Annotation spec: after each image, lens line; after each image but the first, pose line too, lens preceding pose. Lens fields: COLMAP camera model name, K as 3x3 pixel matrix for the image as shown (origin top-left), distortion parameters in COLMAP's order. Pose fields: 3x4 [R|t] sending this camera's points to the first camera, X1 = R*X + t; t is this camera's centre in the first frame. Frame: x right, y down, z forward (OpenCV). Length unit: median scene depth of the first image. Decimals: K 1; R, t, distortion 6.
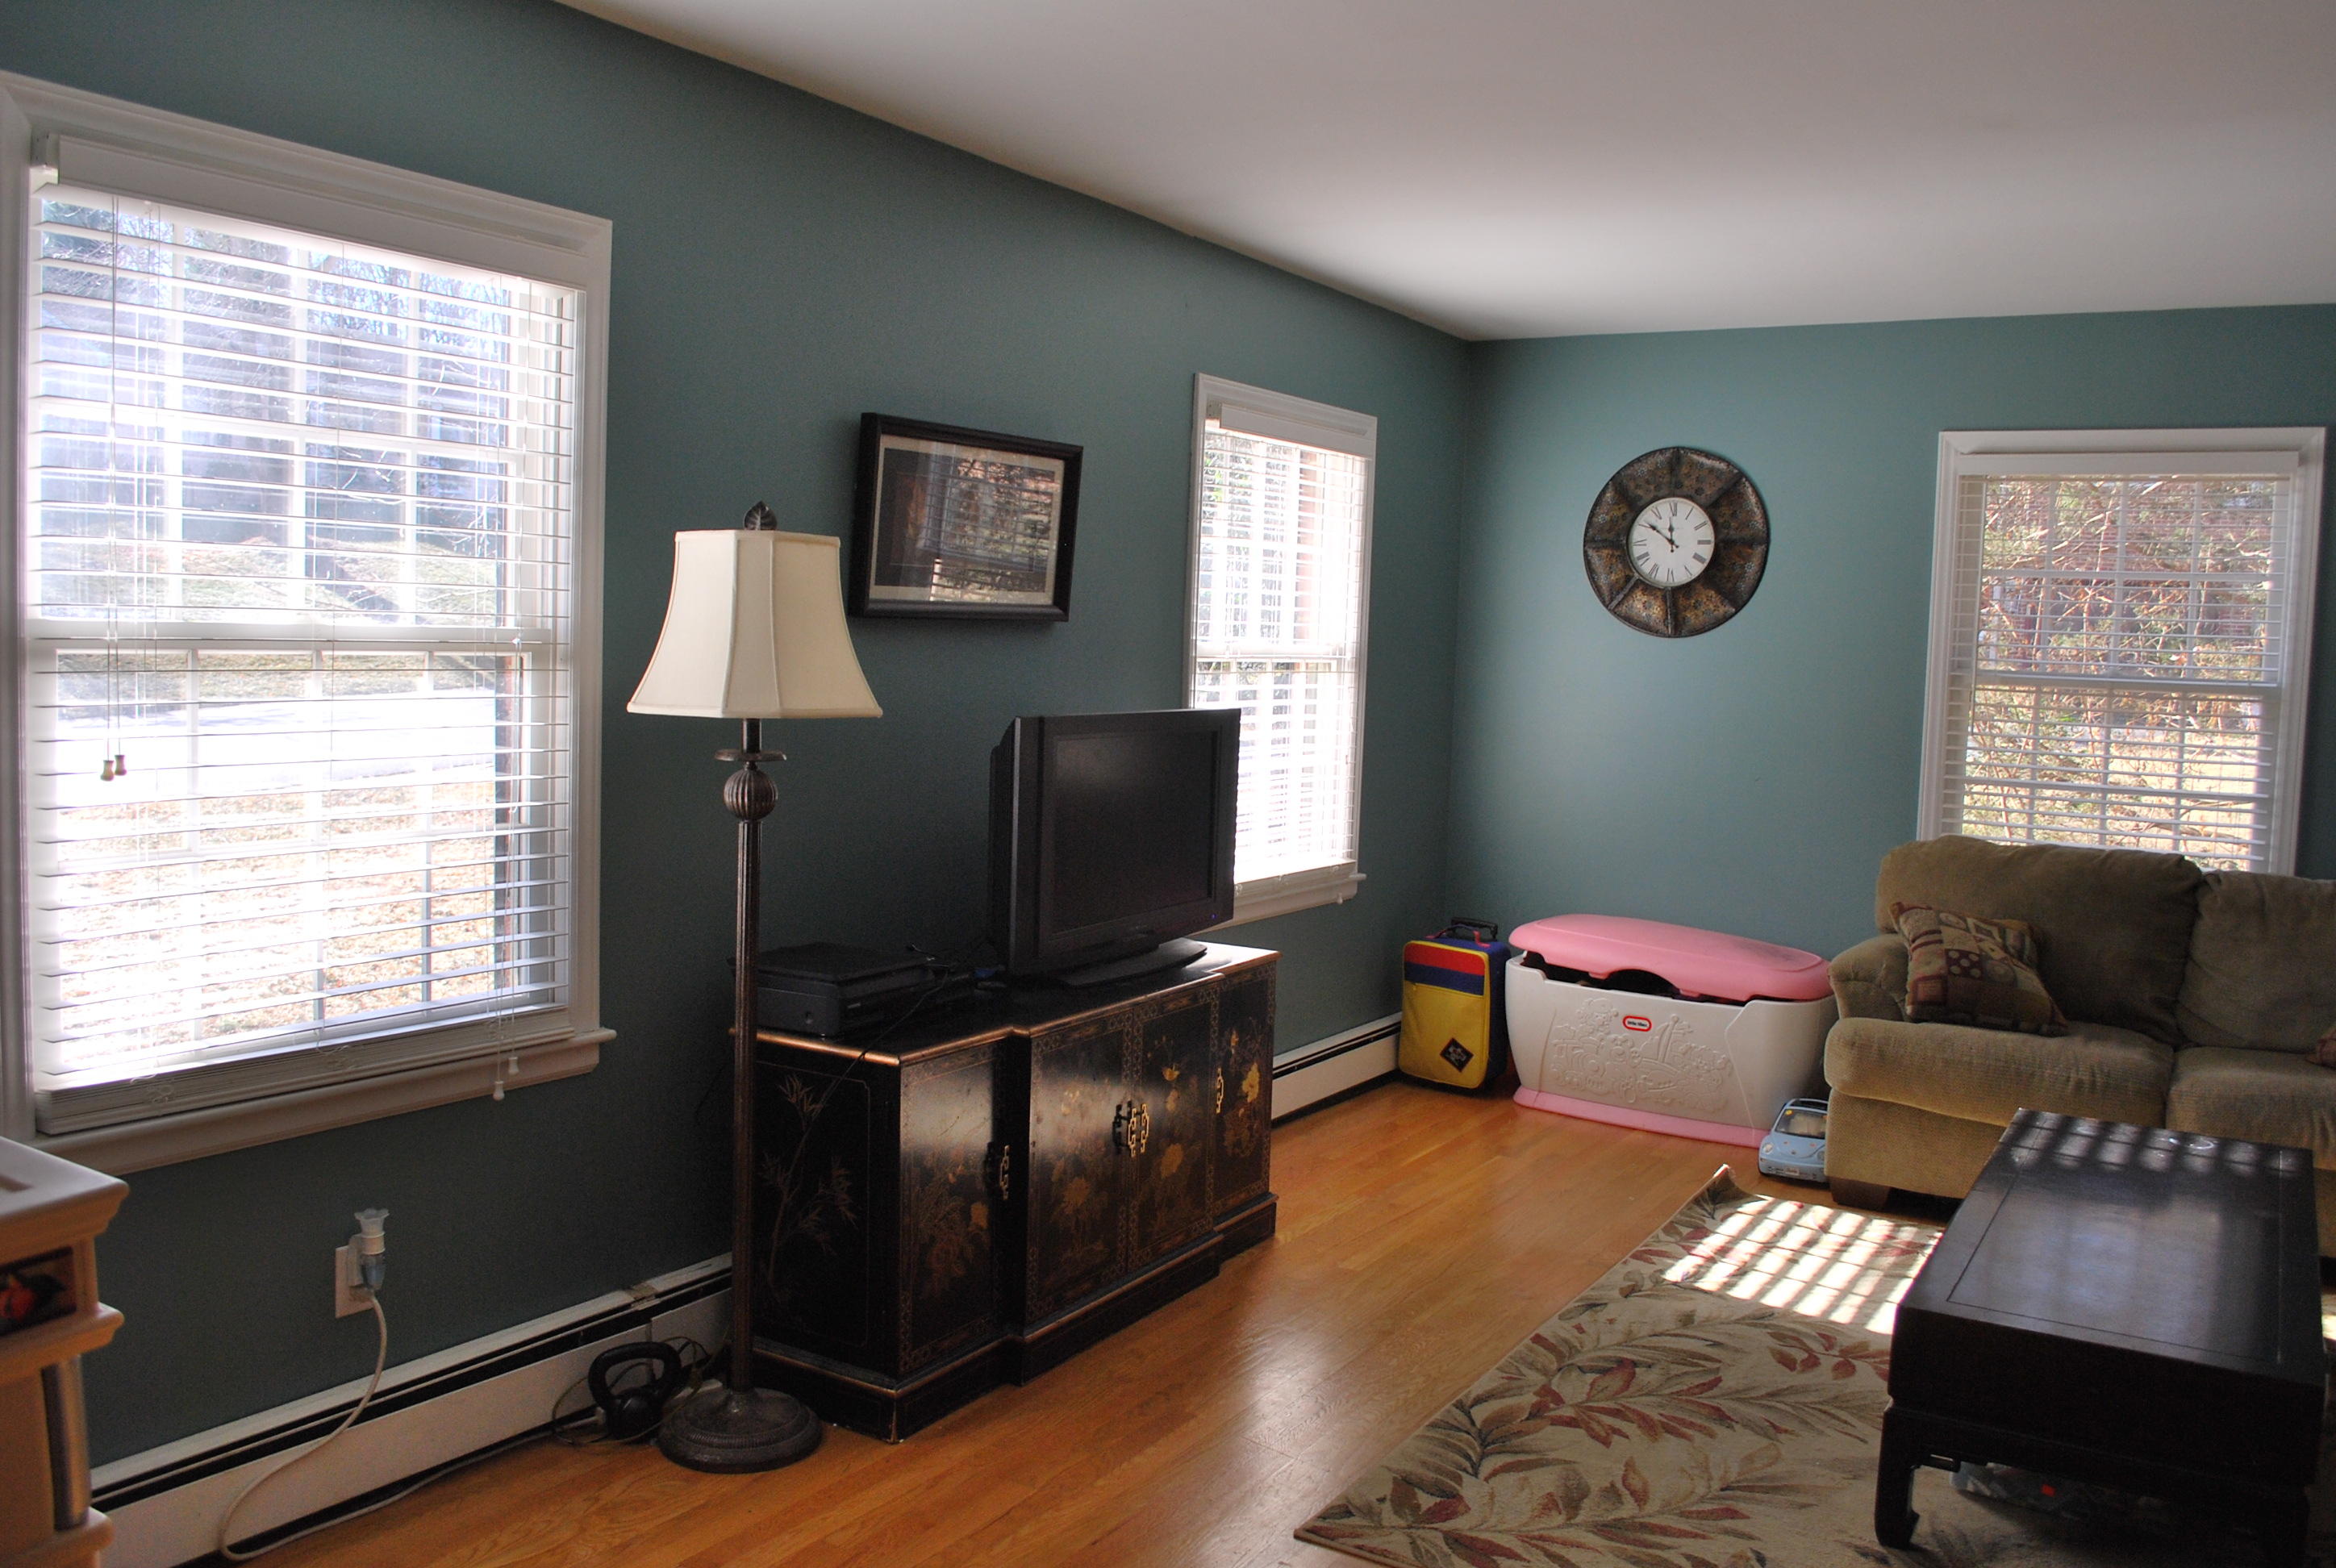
lens RADIAL K [[1868.3, 0, 1172.7], [0, 1868.3, 778.0], [0, 0, 1]] dist [-0.083616, 0.014311]
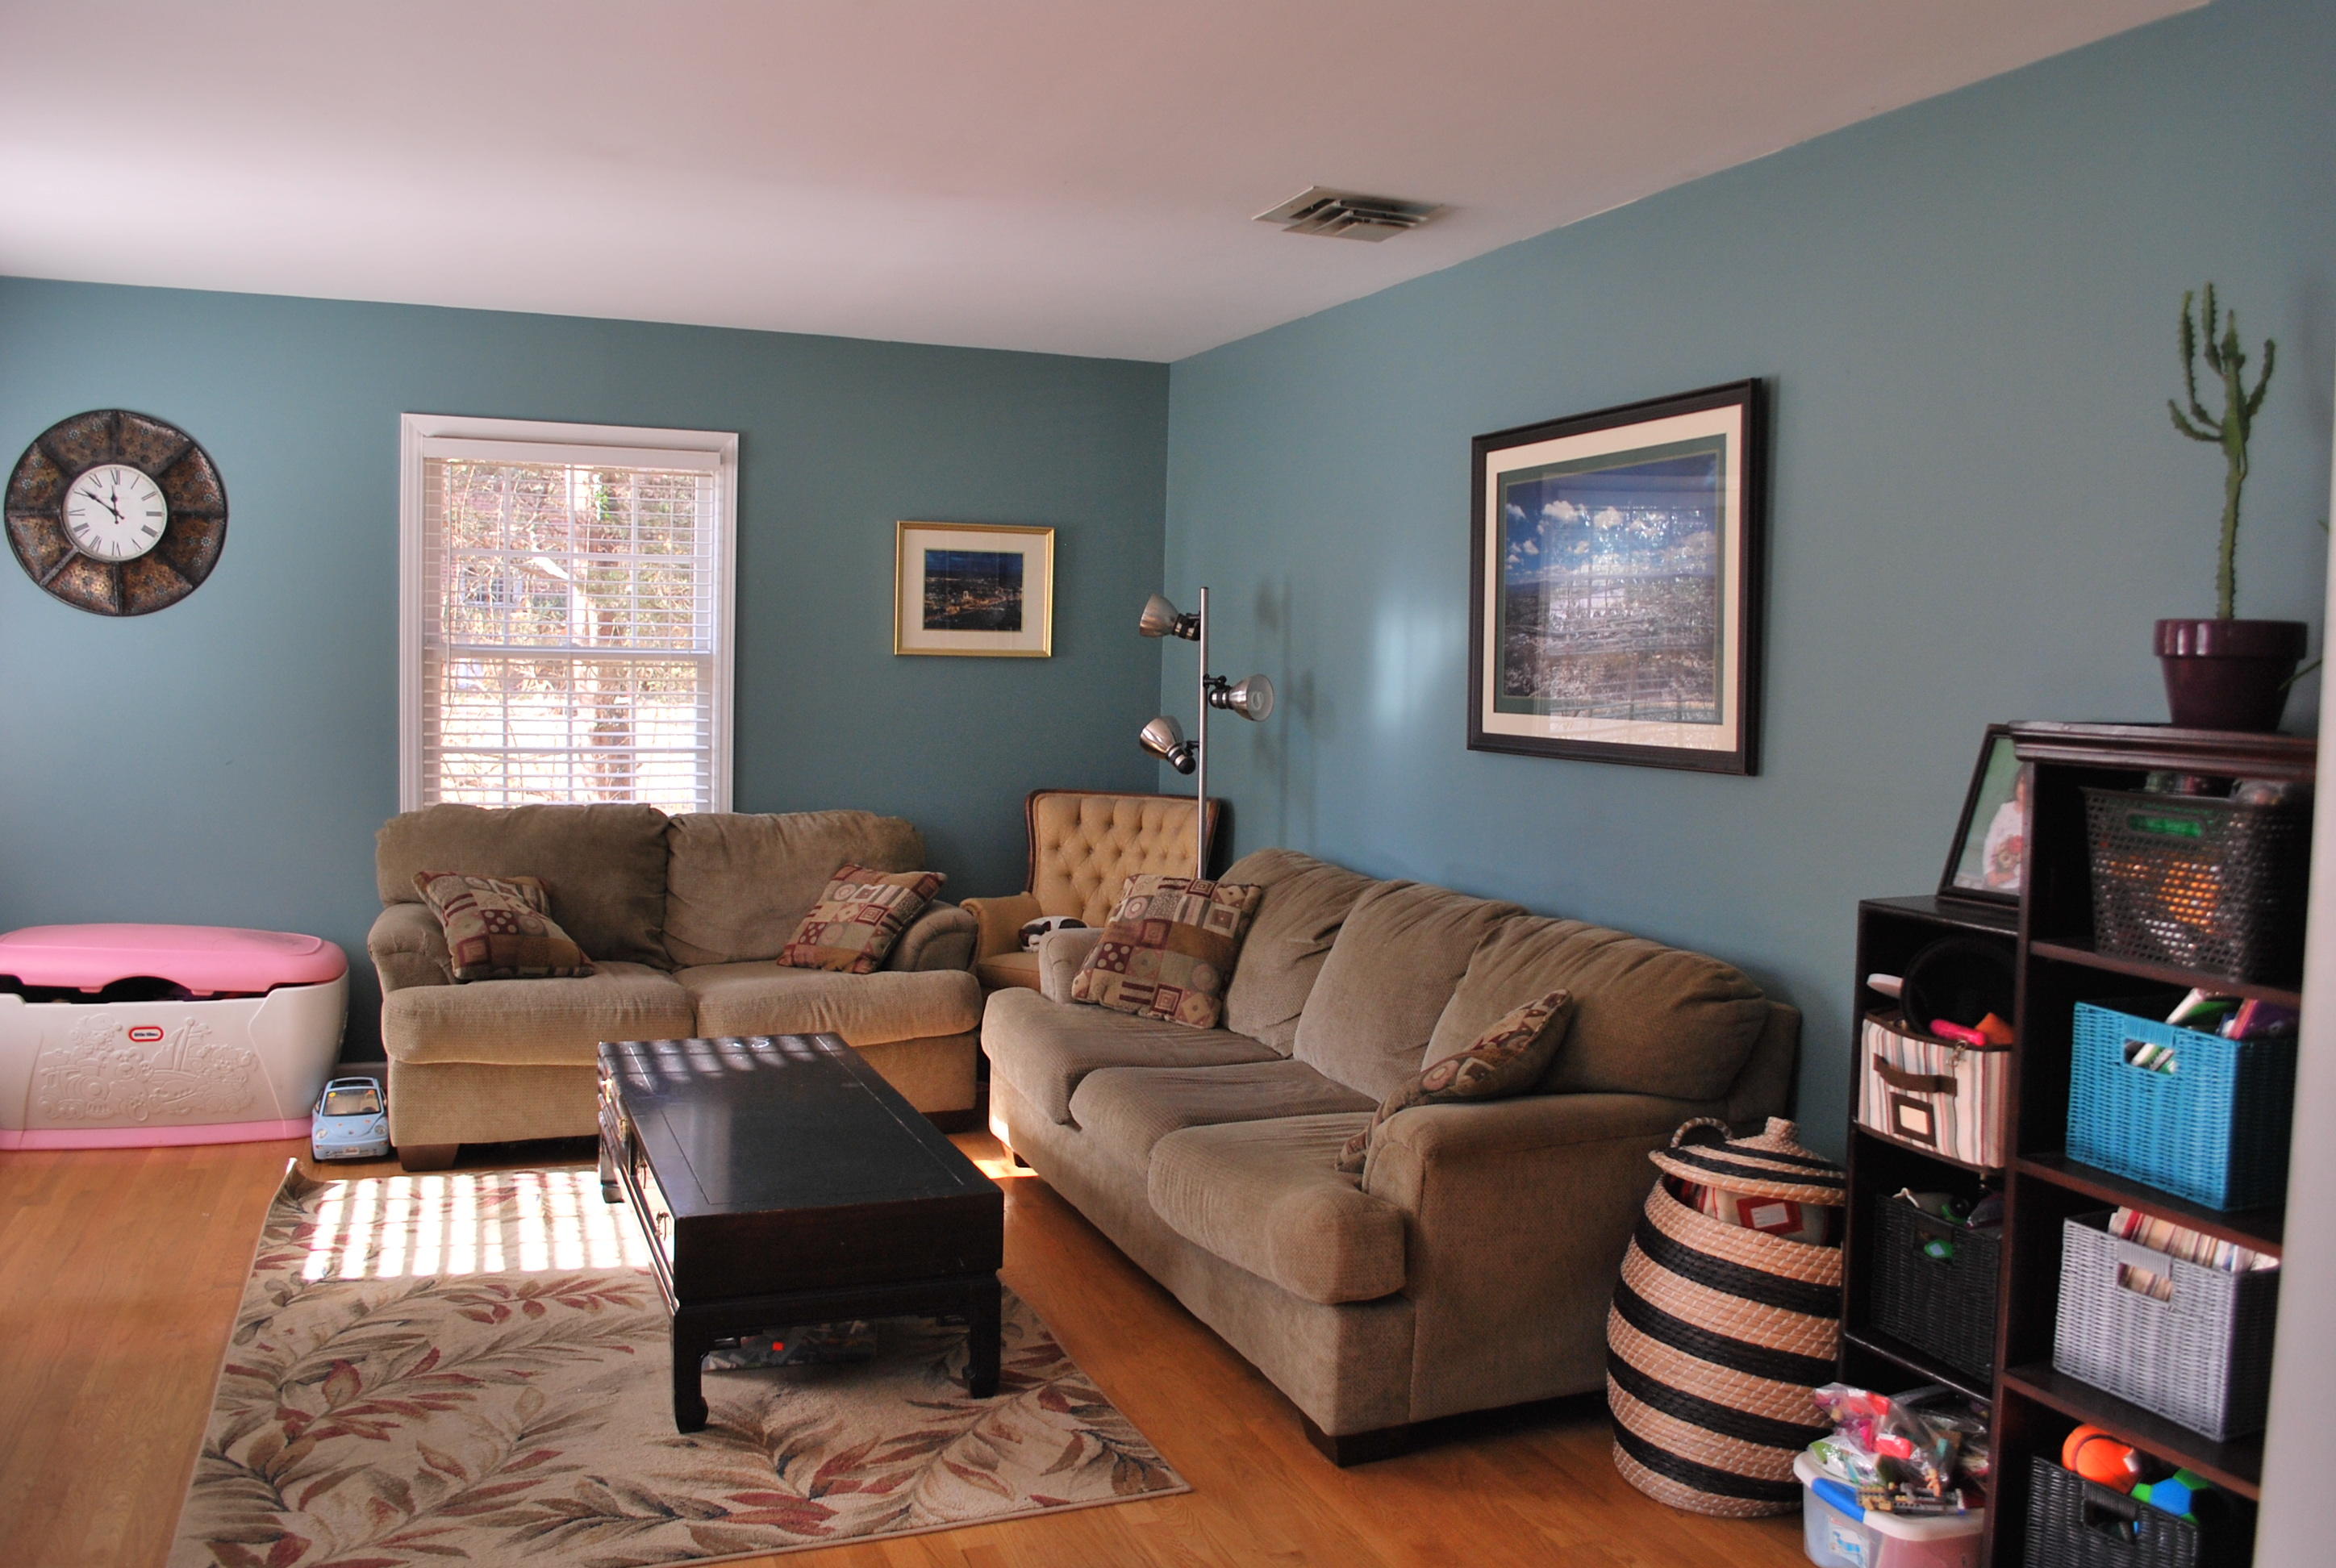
lens RADIAL K [[1868.3, 0, 1206.1], [0, 1868.3, 786.6], [0, 0, 1]] dist [-0.083616, 0.014311]
pose [[0.584691, -0.076217, 0.807668, -0.202396], [0.055822, 0.996997, 0.053673, -0.012678], [-0.809333, 0.013704, 0.587190, 0.044449]]
